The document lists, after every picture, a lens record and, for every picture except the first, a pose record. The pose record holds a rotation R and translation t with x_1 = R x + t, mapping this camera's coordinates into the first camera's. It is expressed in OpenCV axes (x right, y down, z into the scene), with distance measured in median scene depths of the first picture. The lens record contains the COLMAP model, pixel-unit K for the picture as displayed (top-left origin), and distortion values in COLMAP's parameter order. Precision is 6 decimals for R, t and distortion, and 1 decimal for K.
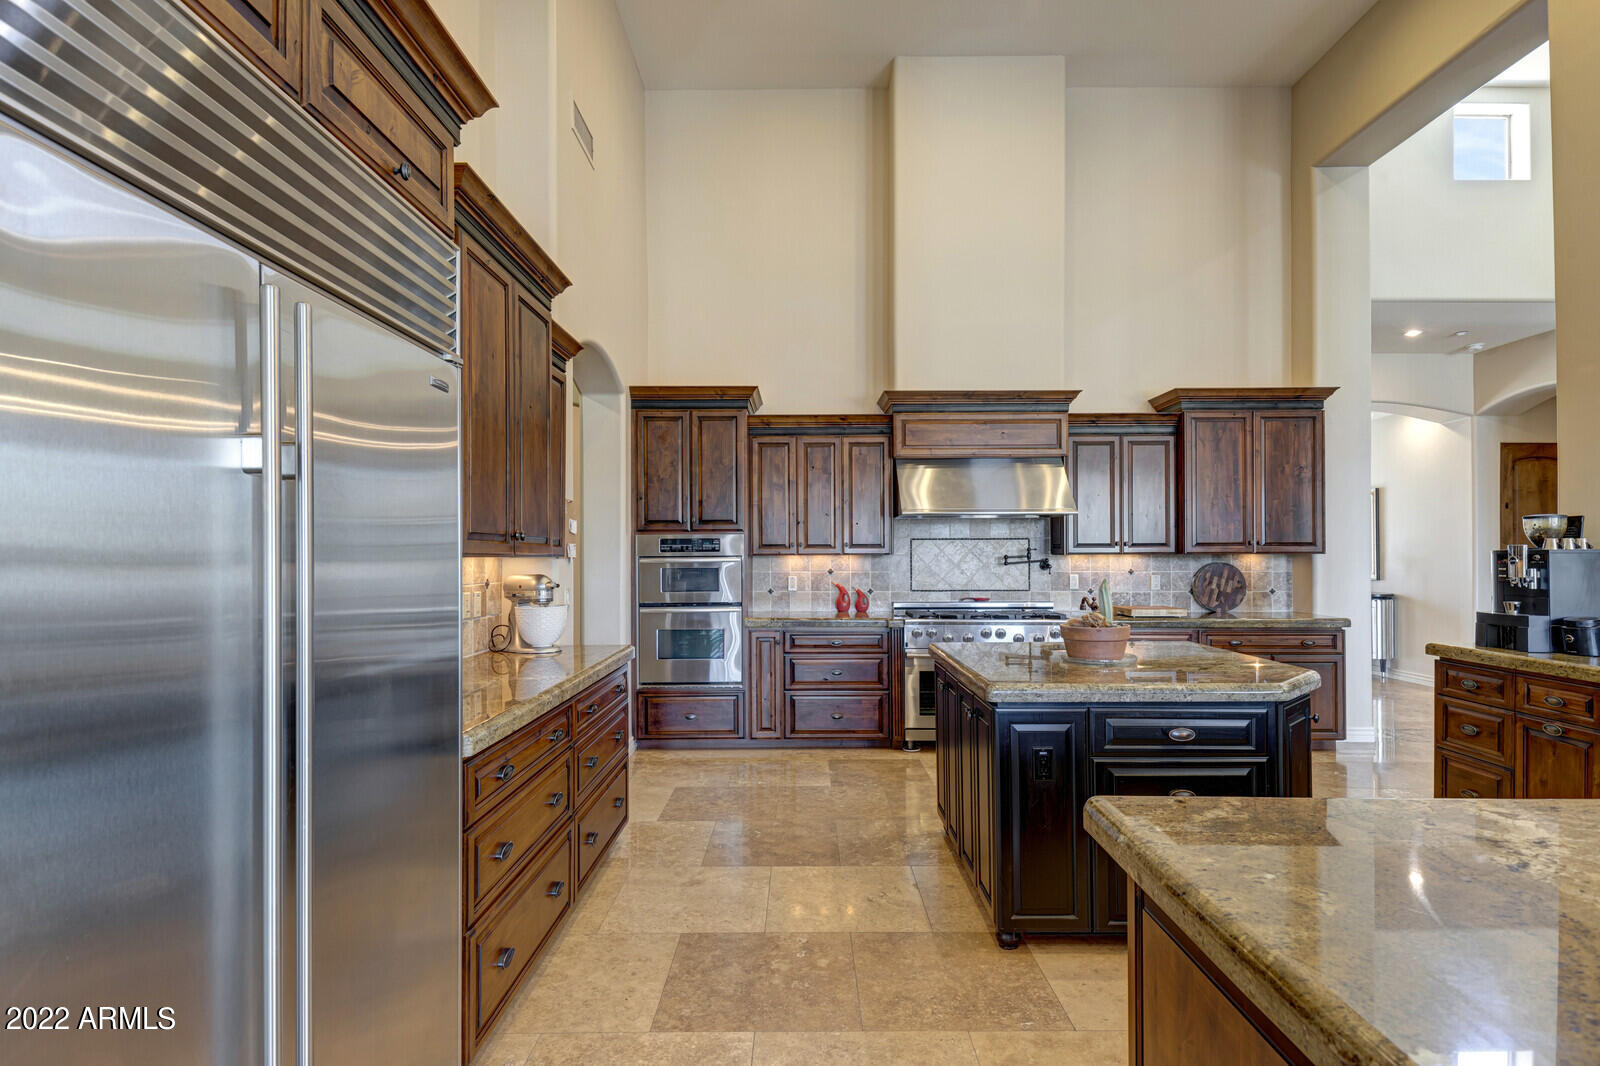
lens RADIAL K [[816.6, 0, 802.8], [0, 816.6, 540.7], [0, 0, 1]] dist [0.037051, -0.024302]
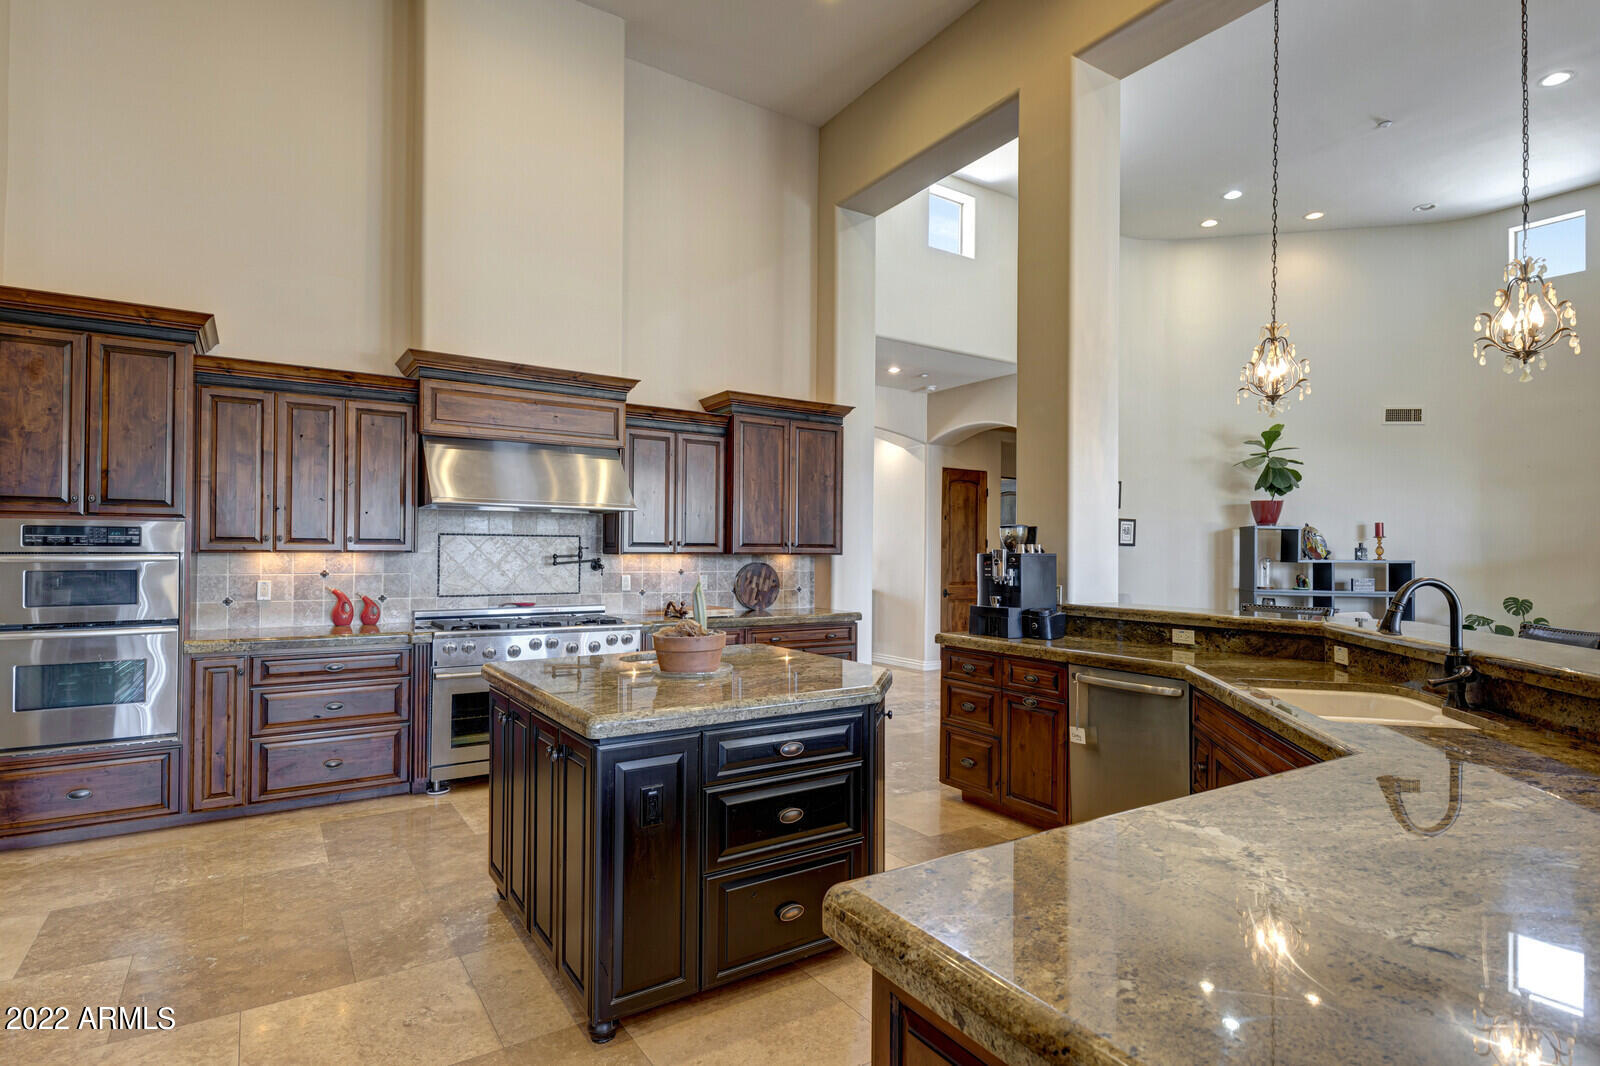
lens RADIAL K [[816.6, 0, 802.8], [0, 816.6, 540.7], [0, 0, 1]] dist [0.037051, -0.024302]
pose [[0.832166, 0.016540, 0.554280, -0.023686], [-0.017794, 0.999837, -0.003121, 0.001018], [-0.554242, -0.007266, 0.832324, 0.112481]]
